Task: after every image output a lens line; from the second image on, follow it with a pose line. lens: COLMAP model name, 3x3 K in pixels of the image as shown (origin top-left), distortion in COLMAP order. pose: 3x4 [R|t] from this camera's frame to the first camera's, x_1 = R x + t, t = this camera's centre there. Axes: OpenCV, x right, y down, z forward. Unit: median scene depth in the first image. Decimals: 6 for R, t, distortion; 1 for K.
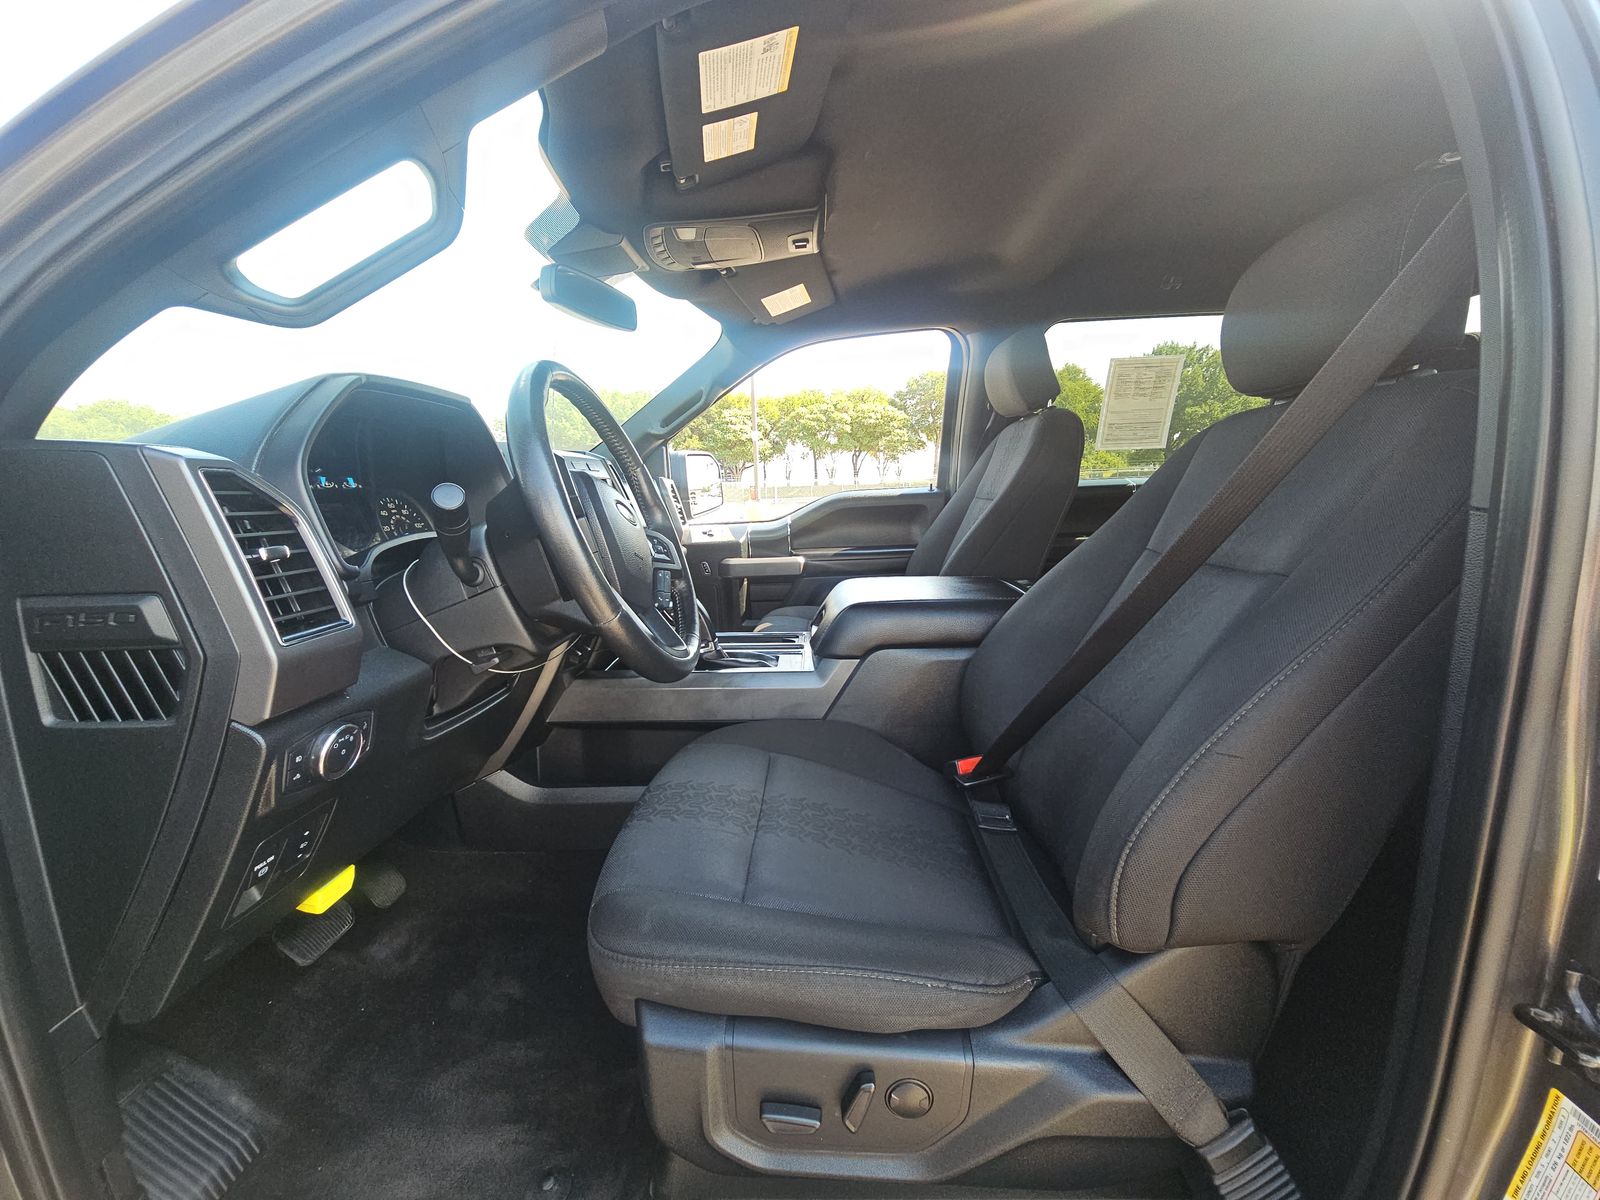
lens RADIAL K [[643.0, 0, 782.3], [0, 643.0, 581.2], [0, 0, 1]] dist [0.021016, -0.017082]
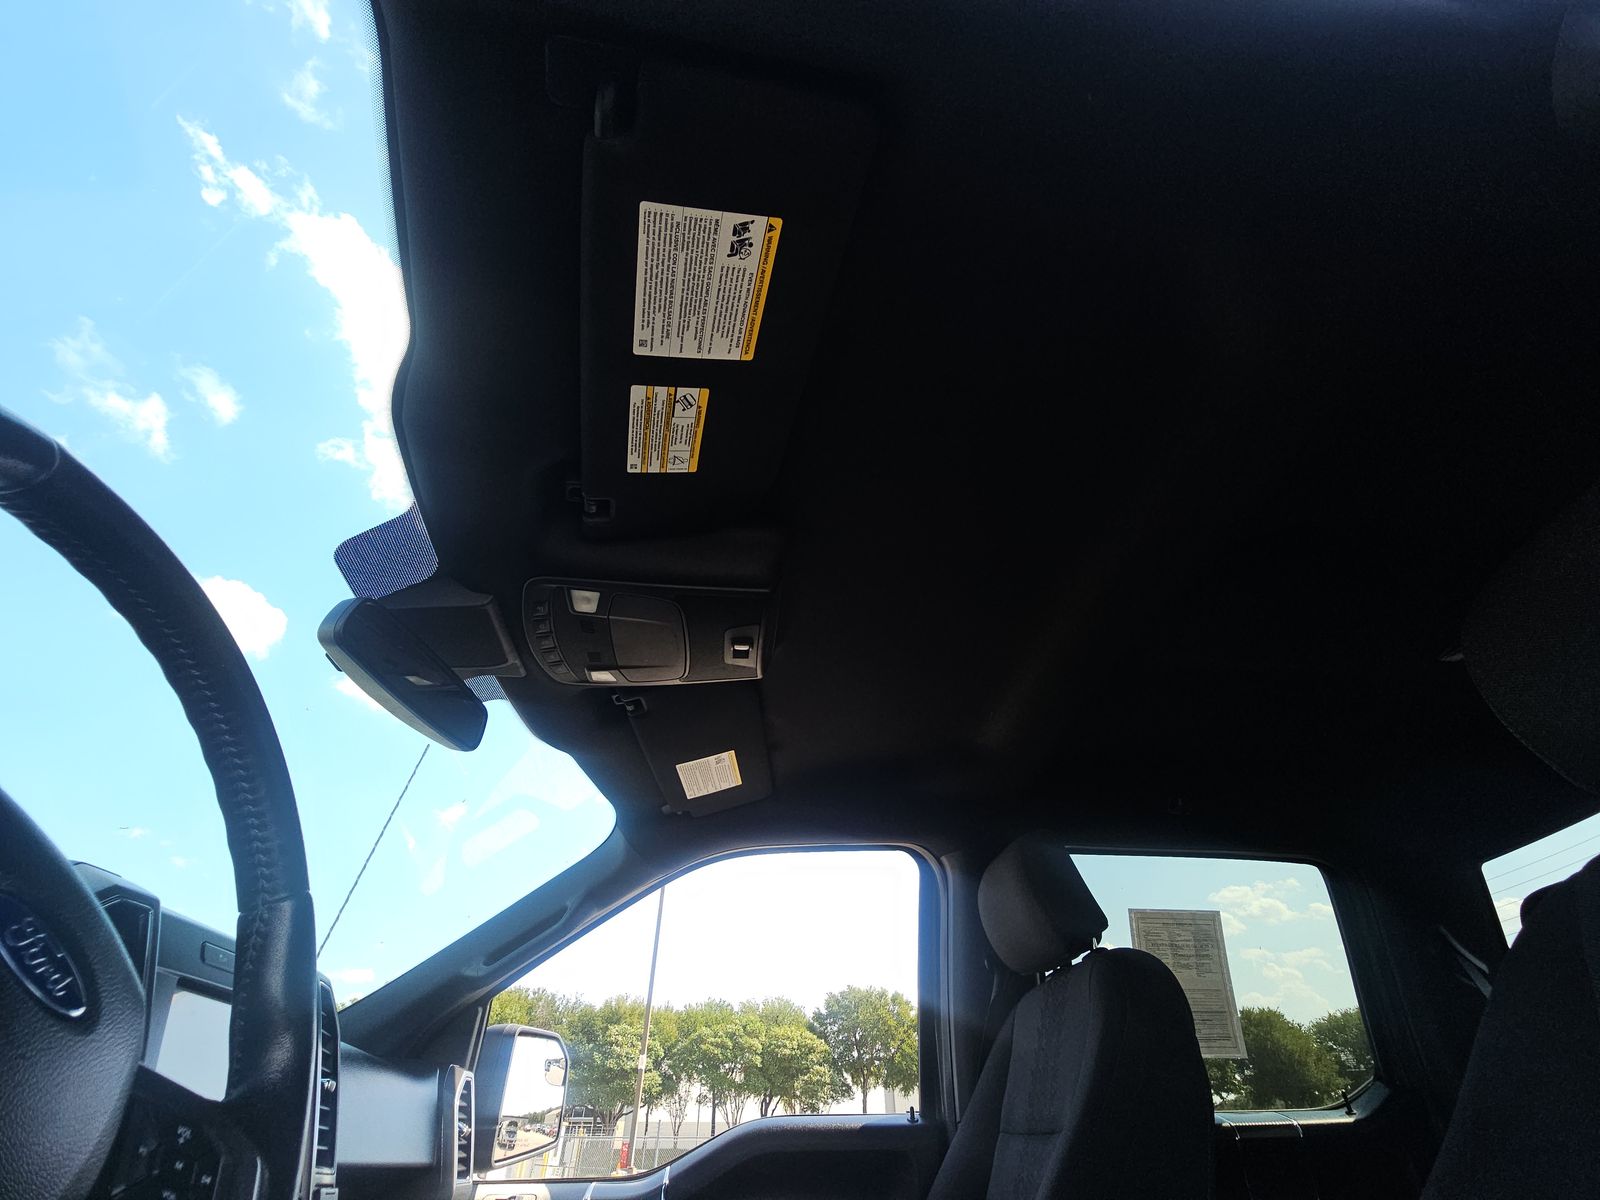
lens RADIAL K [[653.0, 0, 793.0], [0, 653.0, 585.3], [0, 0, 1]] dist [-0.003530, -0.000014]
pose [[0.988704, 0.123278, 0.085243, 0.014485], [-0.015704, 0.650822, -0.759068, -0.008253], [-0.149054, 0.749155, 0.645406, 0.477484]]
